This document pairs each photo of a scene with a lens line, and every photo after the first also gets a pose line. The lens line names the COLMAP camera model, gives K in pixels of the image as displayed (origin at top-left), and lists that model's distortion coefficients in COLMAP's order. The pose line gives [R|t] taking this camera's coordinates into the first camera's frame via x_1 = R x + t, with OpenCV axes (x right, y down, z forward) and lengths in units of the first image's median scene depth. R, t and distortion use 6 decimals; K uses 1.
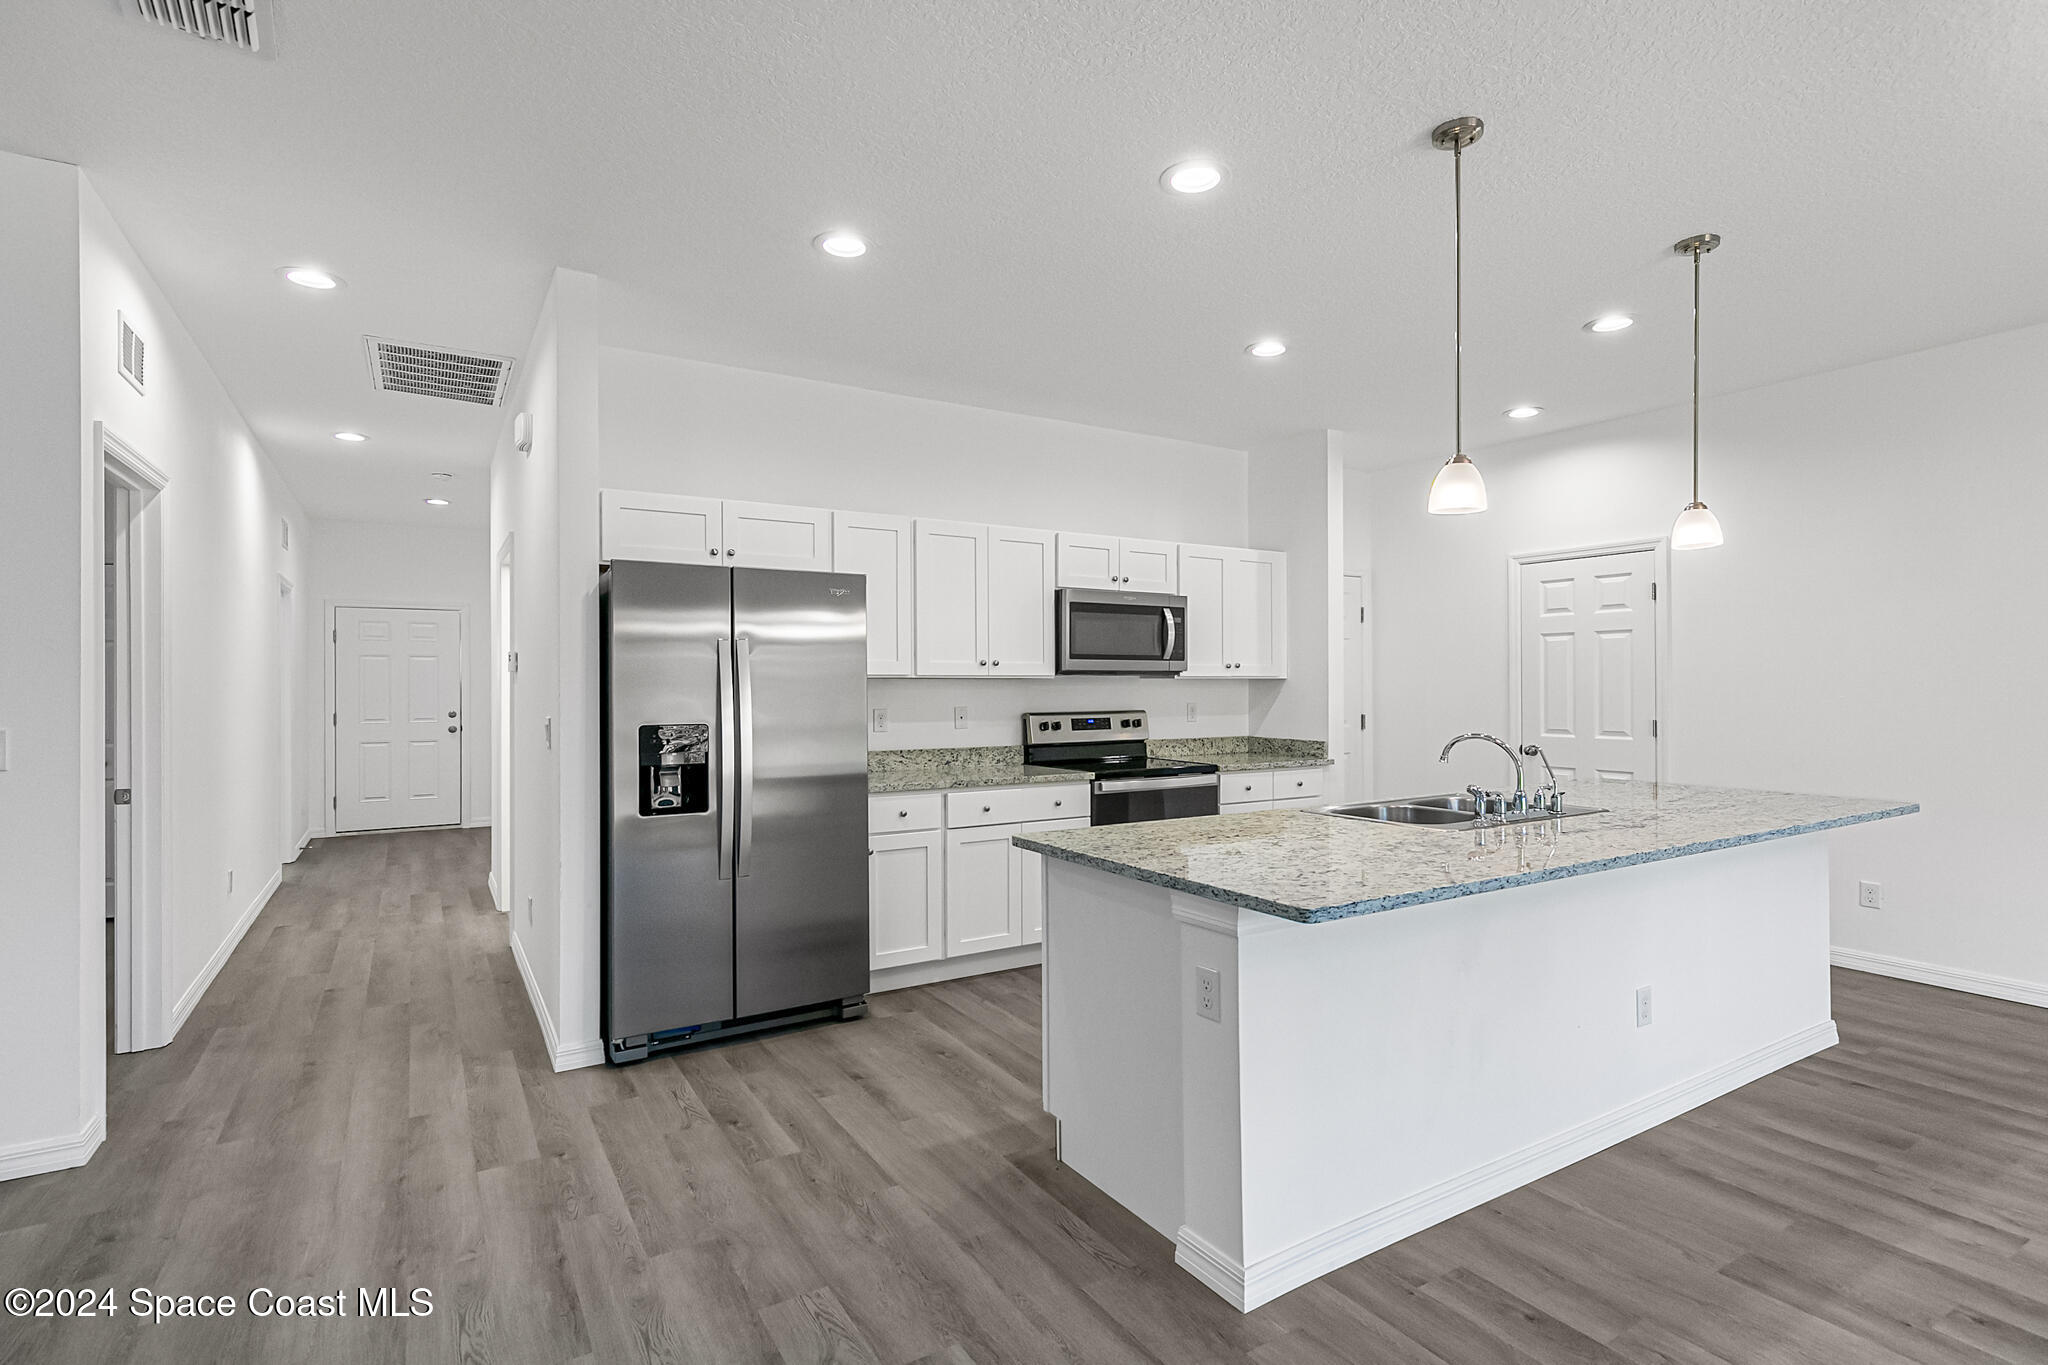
lens RADIAL K [[987.5, 0, 1025.9], [0, 987.5, 681.0], [0, 0, 1]] dist [0.010578, -0.000487]
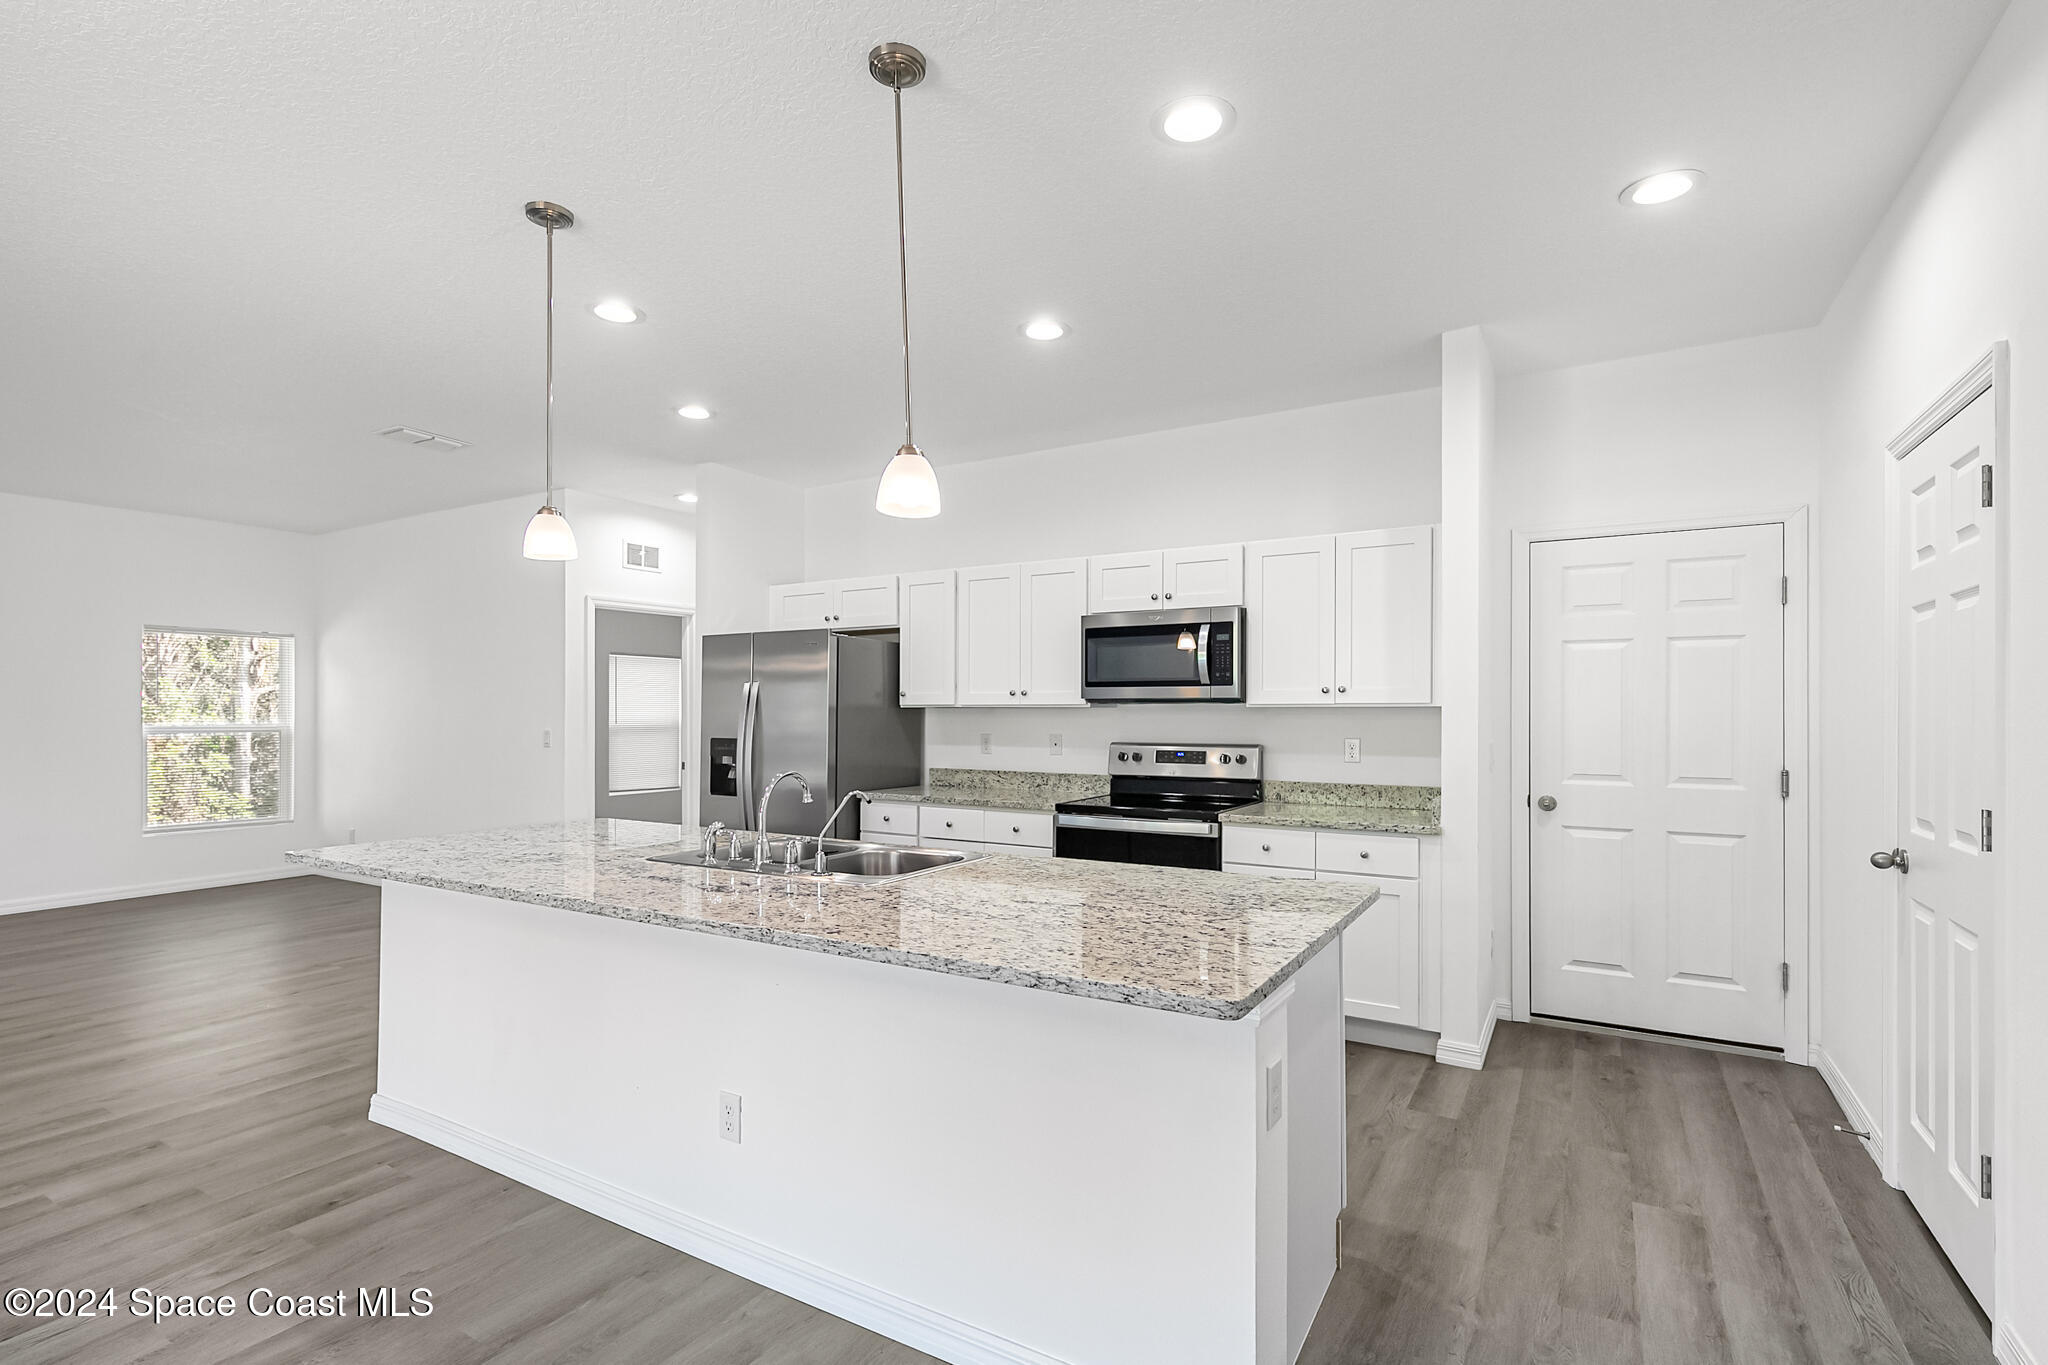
lens RADIAL K [[959.6, 0, 1021.1], [0, 959.6, 714.6], [0, 0, 1]] dist [0.005014, -0.000327]
pose [[0.461583, 0.005592, -0.887079, 0.851751], [0.000834, 0.999977, 0.006737, -0.001898], [0.887096, -0.003850, 0.461568, 0.507088]]
